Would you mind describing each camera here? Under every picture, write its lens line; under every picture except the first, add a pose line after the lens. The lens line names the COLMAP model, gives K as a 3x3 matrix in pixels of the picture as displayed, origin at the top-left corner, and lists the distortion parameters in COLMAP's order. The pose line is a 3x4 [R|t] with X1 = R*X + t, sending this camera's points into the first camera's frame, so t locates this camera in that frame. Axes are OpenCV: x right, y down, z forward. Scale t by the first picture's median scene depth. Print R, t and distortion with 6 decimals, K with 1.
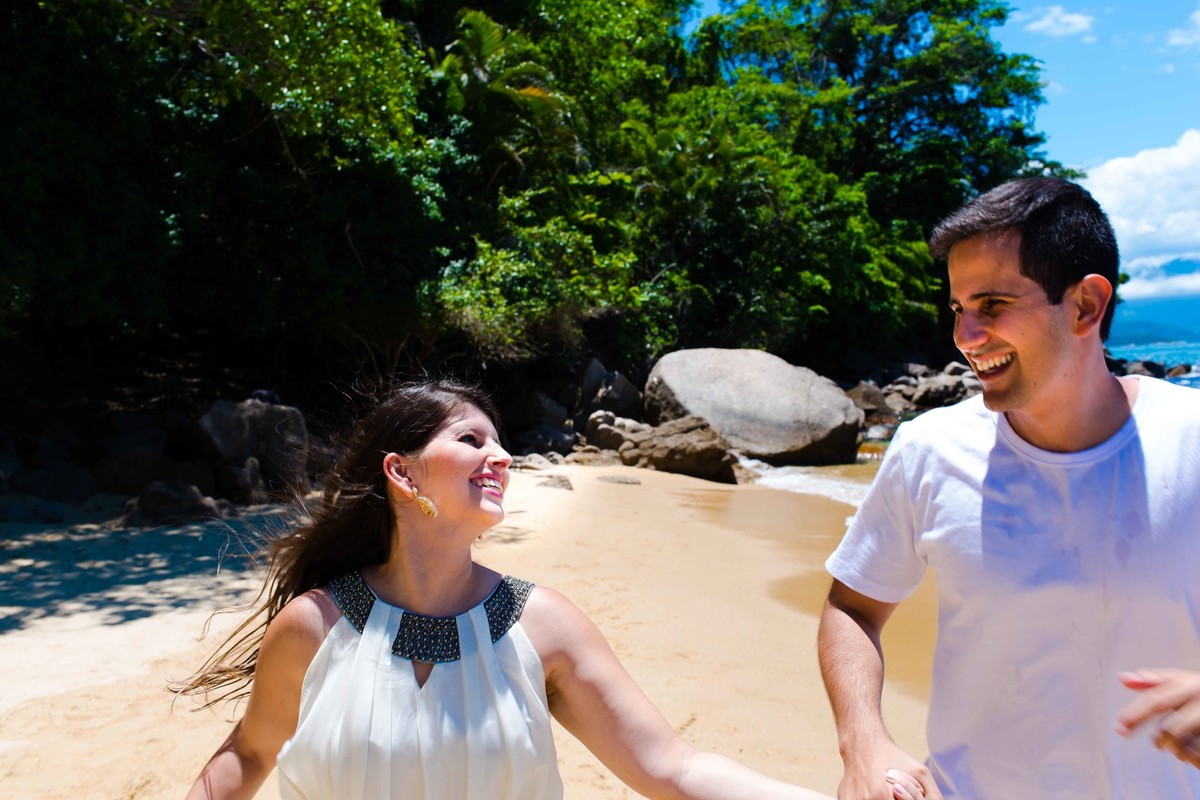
lens RADIAL K [[1231.3, 0, 600.9], [0, 1231.3, 404.7], [0, 0, 1]] dist [0.014255, 0.000000]
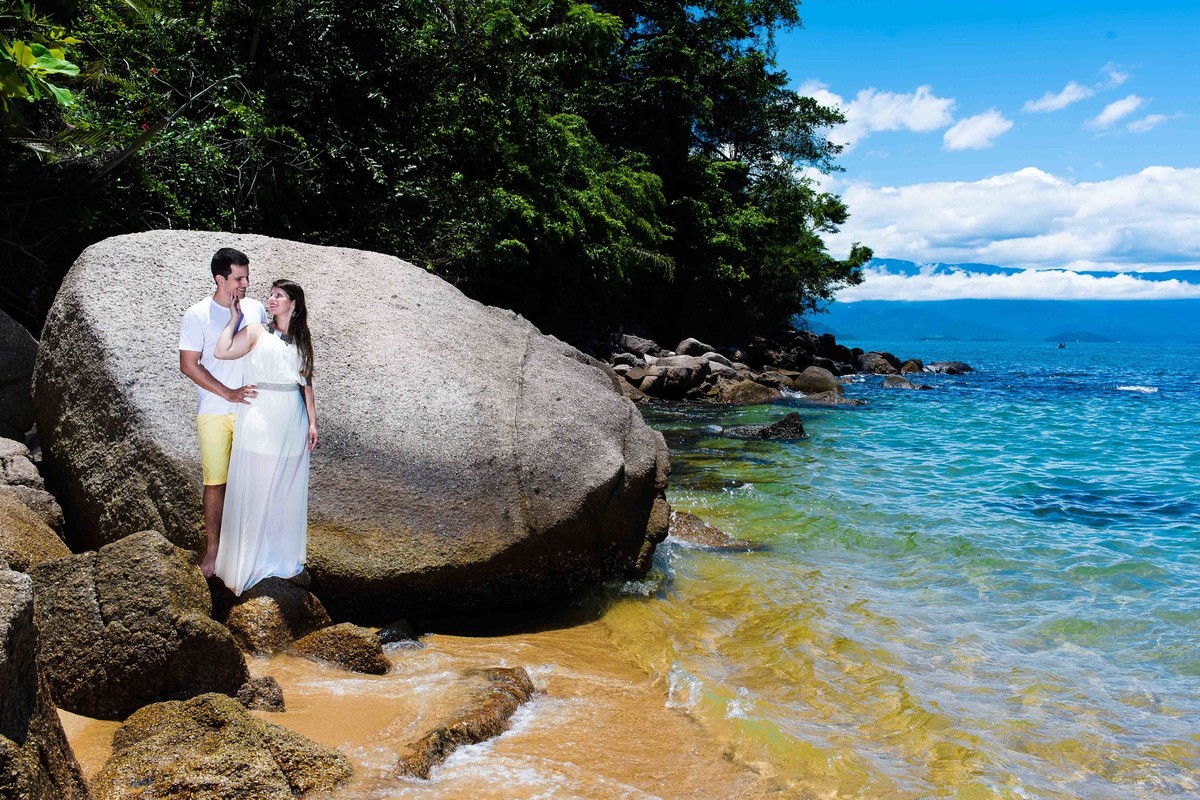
lens RADIAL K [[1231.3, 0, 601.8], [0, 1231.3, 402.0], [0, 0, 1]] dist [0.014255, 0.000000]
pose [[0.963643, 0.055181, 0.261434, 0.051593], [-0.061337, 0.997998, 0.015442, -0.004699], [-0.260059, -0.030917, 0.965098, 0.339313]]
